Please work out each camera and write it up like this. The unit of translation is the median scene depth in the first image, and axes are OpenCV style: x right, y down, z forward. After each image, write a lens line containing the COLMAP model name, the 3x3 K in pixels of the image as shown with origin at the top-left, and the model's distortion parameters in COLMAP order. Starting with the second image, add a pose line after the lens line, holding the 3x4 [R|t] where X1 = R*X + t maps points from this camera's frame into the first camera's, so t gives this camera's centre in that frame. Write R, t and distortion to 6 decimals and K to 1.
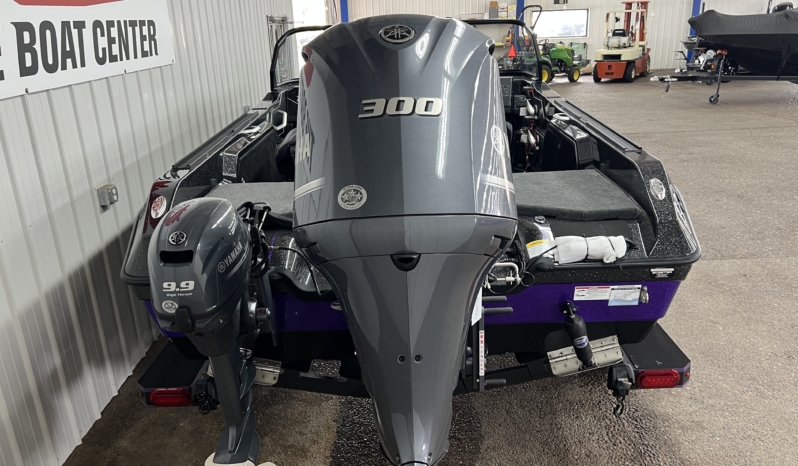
lens RADIAL K [[619.9, 0, 401.0], [0, 619.9, 233.8], [0, 0, 1]] dist [0.053056, -0.056609]
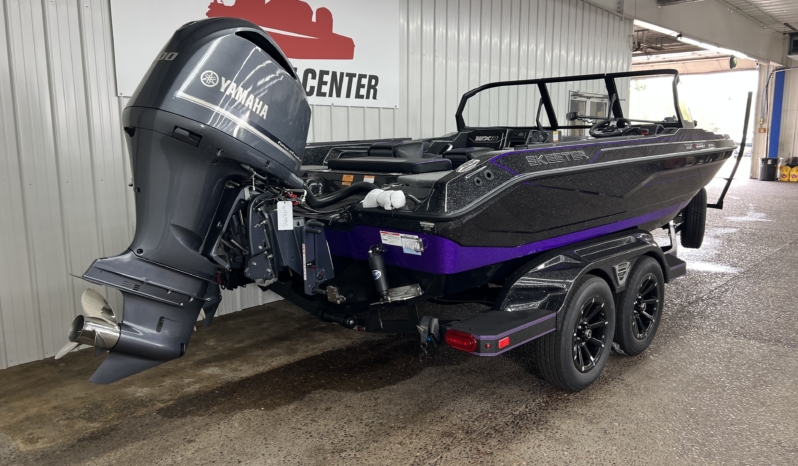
lens RADIAL K [[619.9, 0, 403.6], [0, 619.9, 232.4], [0, 0, 1]] dist [0.053056, -0.056609]
pose [[0.736480, 0.134548, -0.662944, 0.977051], [-0.239960, 0.968251, -0.070066, 0.140060], [0.632469, 0.210682, 0.745383, 0.080321]]
